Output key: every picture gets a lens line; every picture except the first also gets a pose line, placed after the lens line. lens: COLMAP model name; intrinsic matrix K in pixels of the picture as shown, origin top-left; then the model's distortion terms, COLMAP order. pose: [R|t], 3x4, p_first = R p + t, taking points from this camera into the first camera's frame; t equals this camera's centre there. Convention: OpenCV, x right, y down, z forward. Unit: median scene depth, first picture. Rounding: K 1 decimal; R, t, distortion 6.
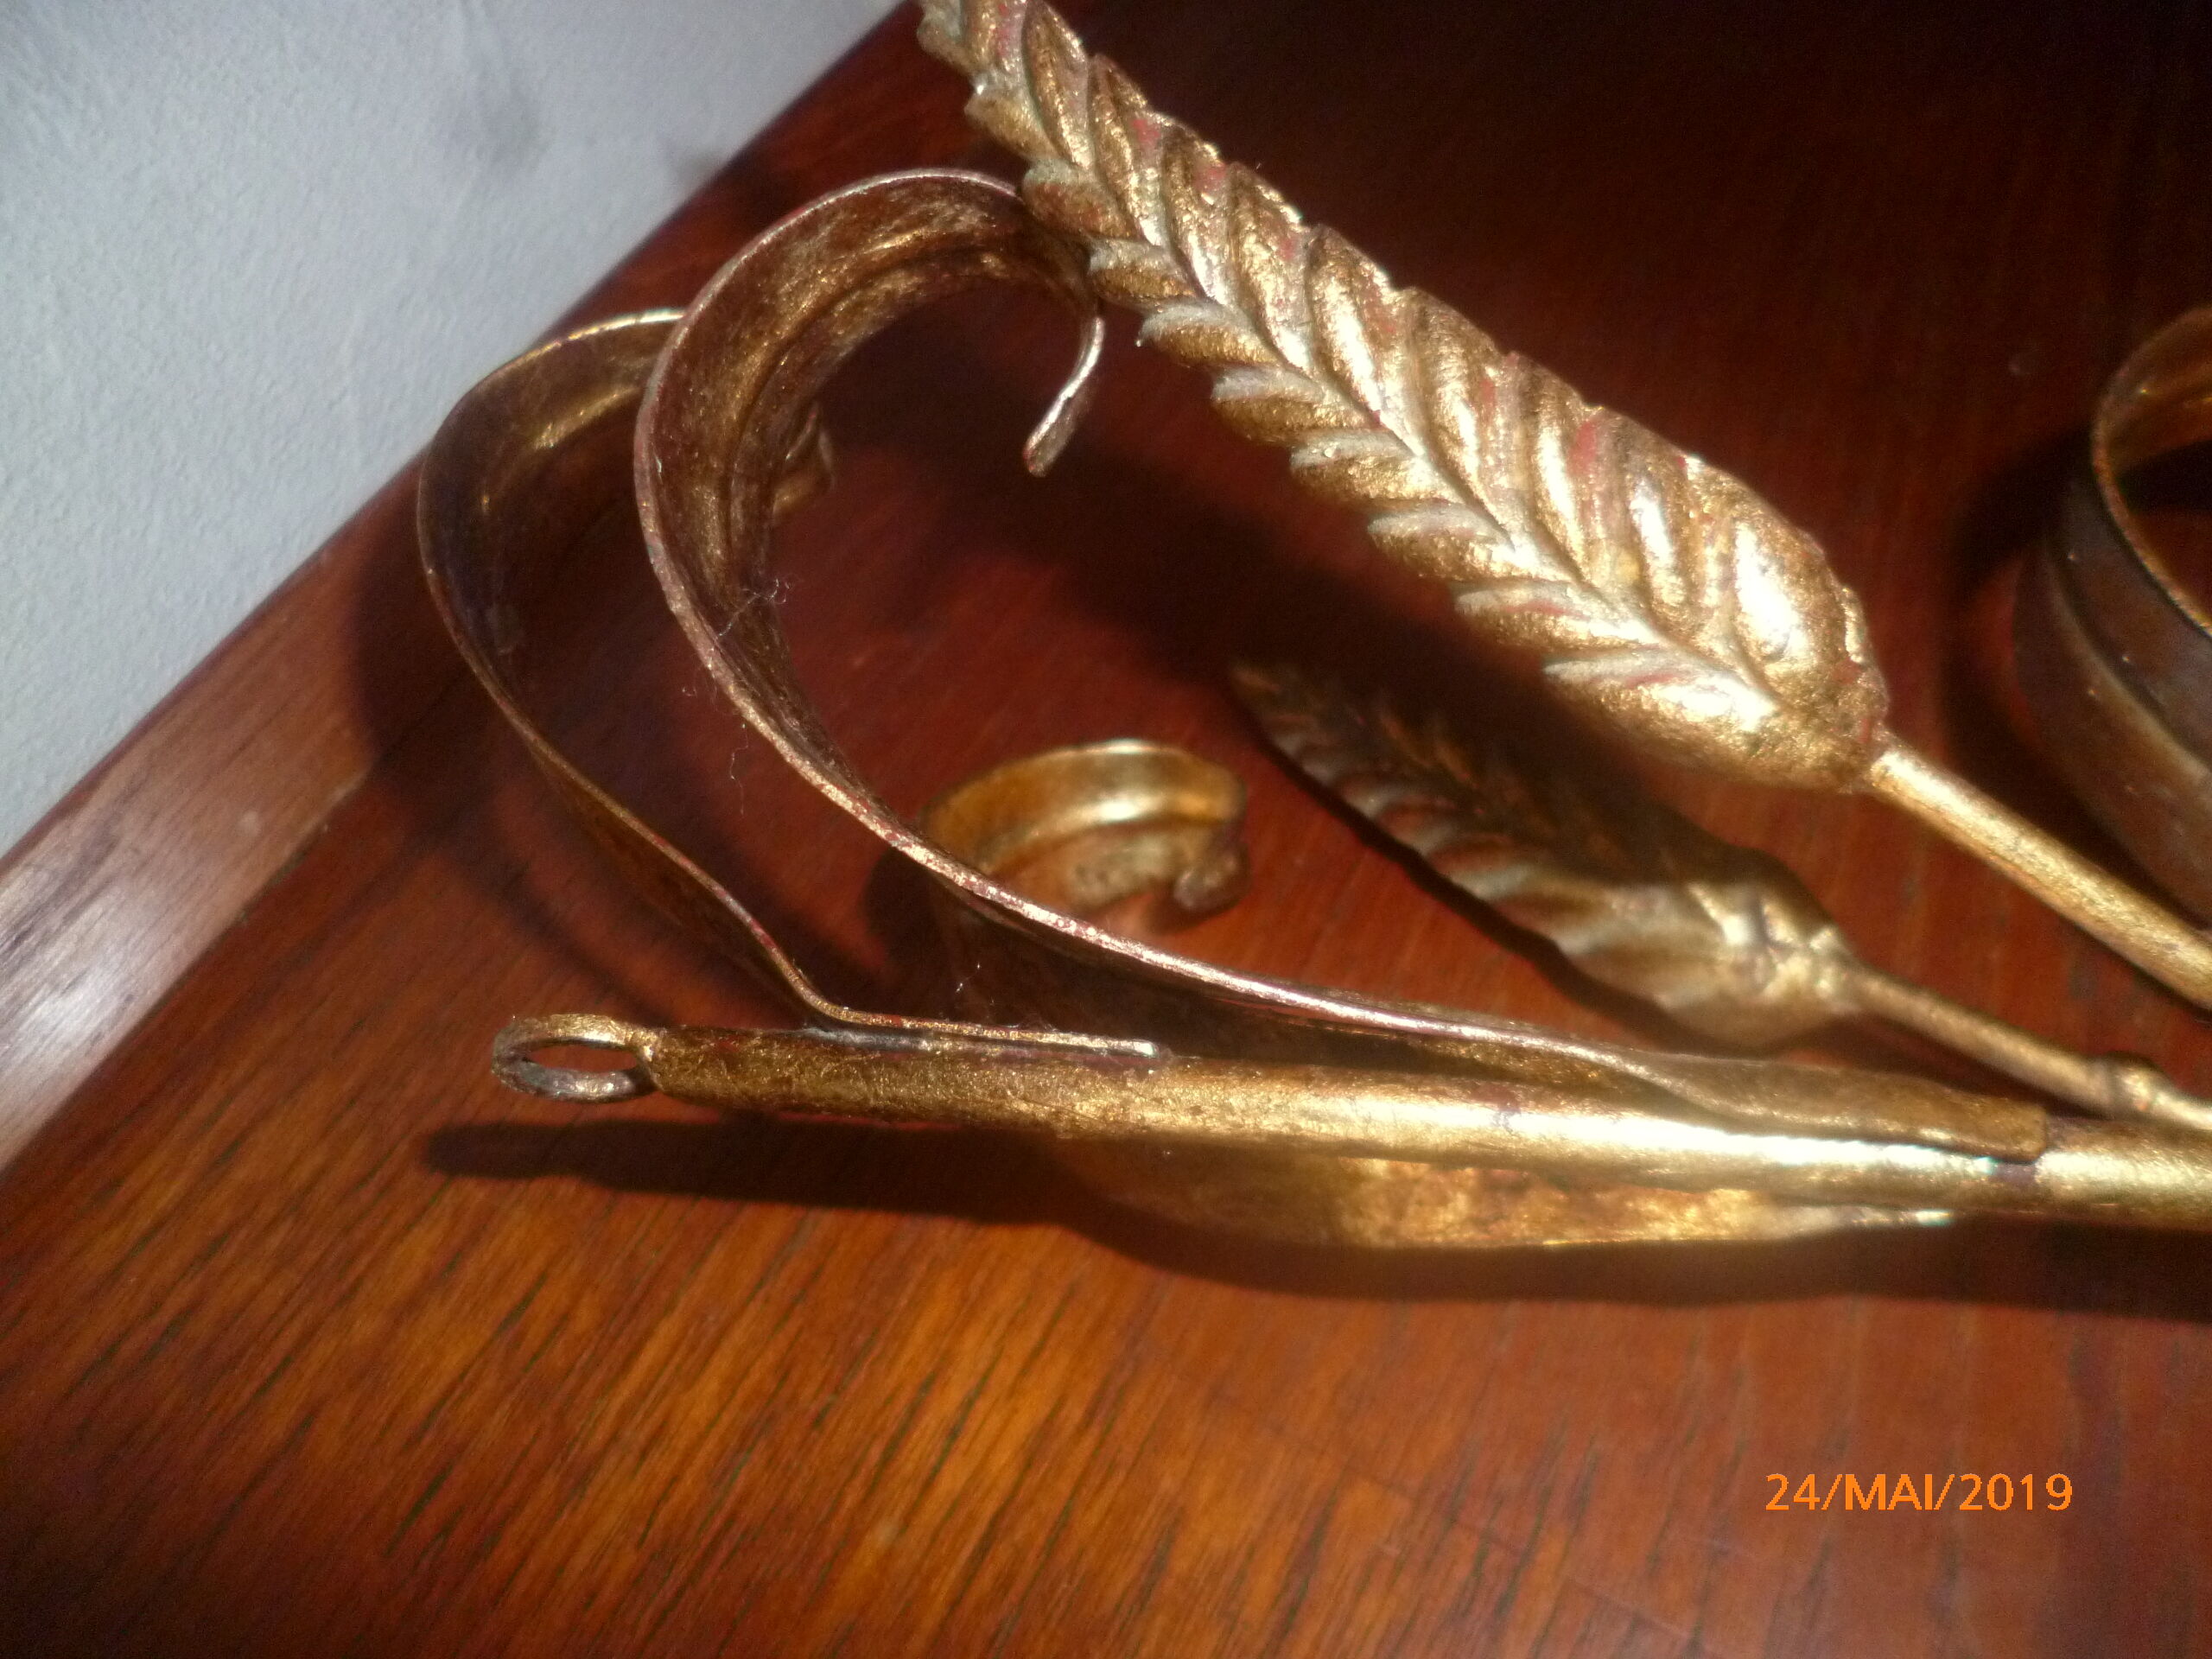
lens RADIAL K [[1451.9, 0, 1108.9], [0, 1451.9, 773.3], [0, 0, 1]] dist [-0.078488, 0.023583]
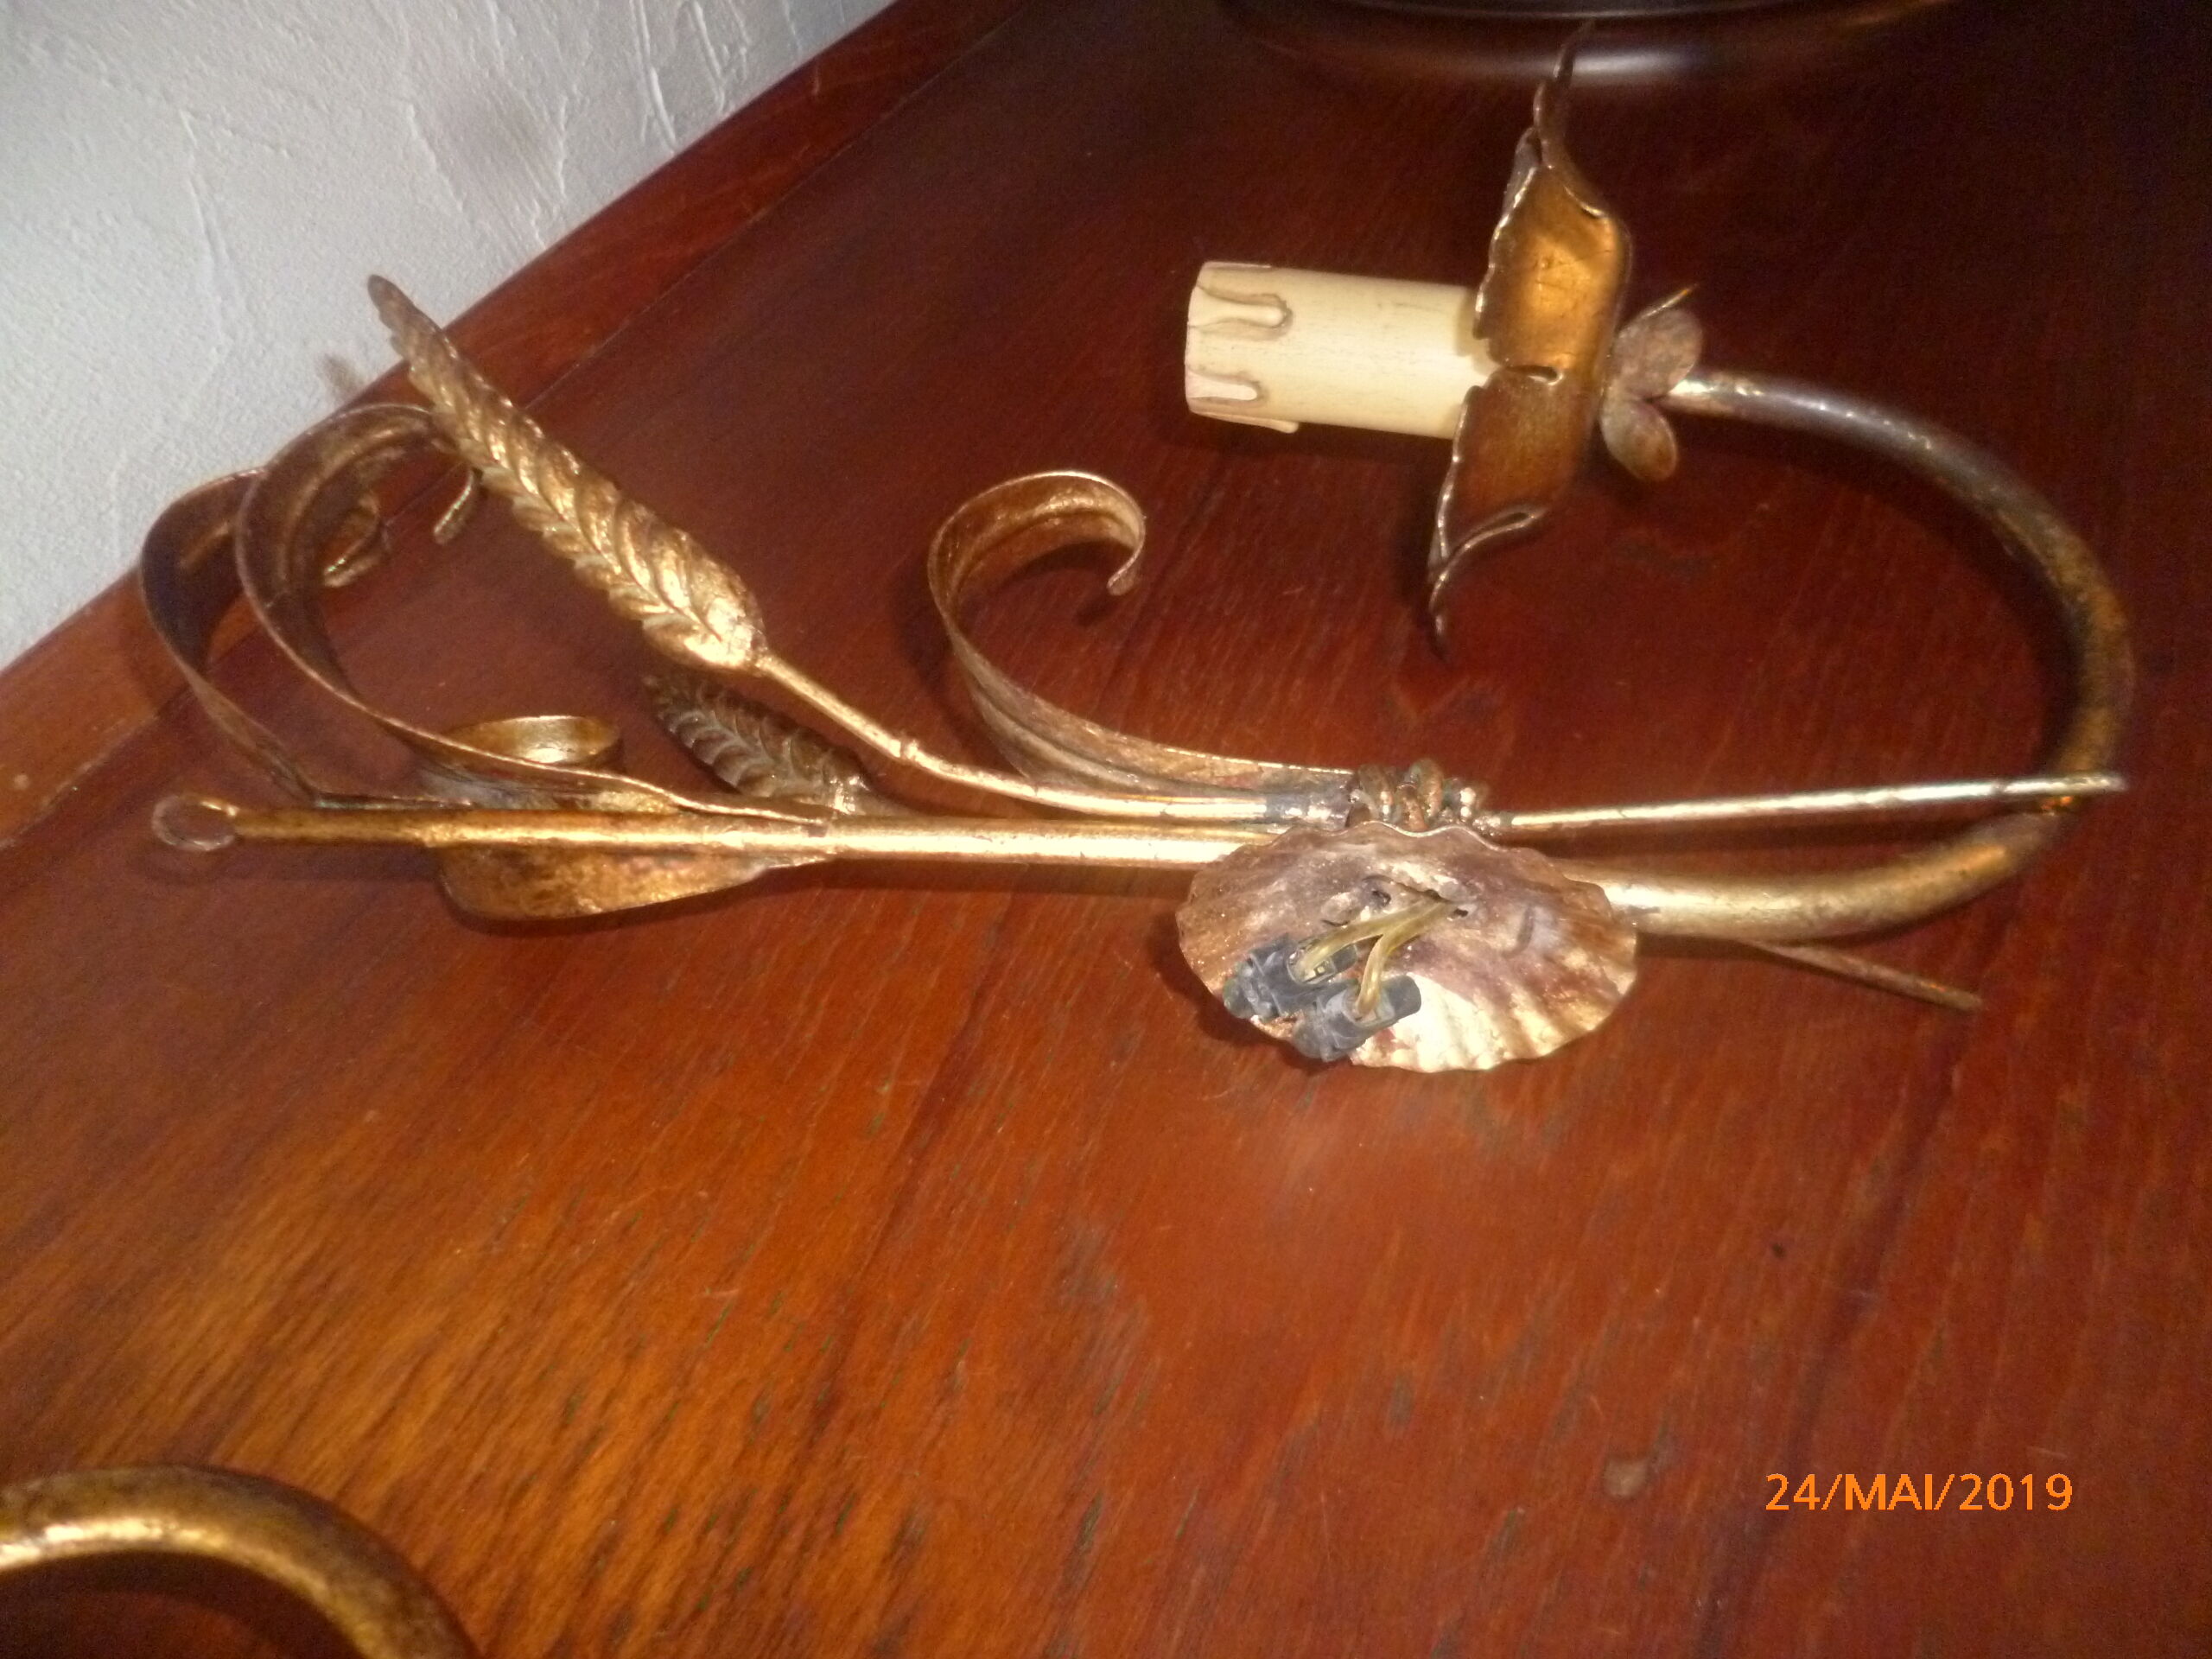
lens RADIAL K [[1451.9, 0, 1108.9], [0, 1451.9, 773.3], [0, 0, 1]] dist [-0.078488, 0.023583]
pose [[0.992000, 0.012964, 0.125574, 0.332402], [0.000717, 0.994118, -0.108301, 0.176981], [-0.126239, 0.107525, 0.986155, -0.574069]]
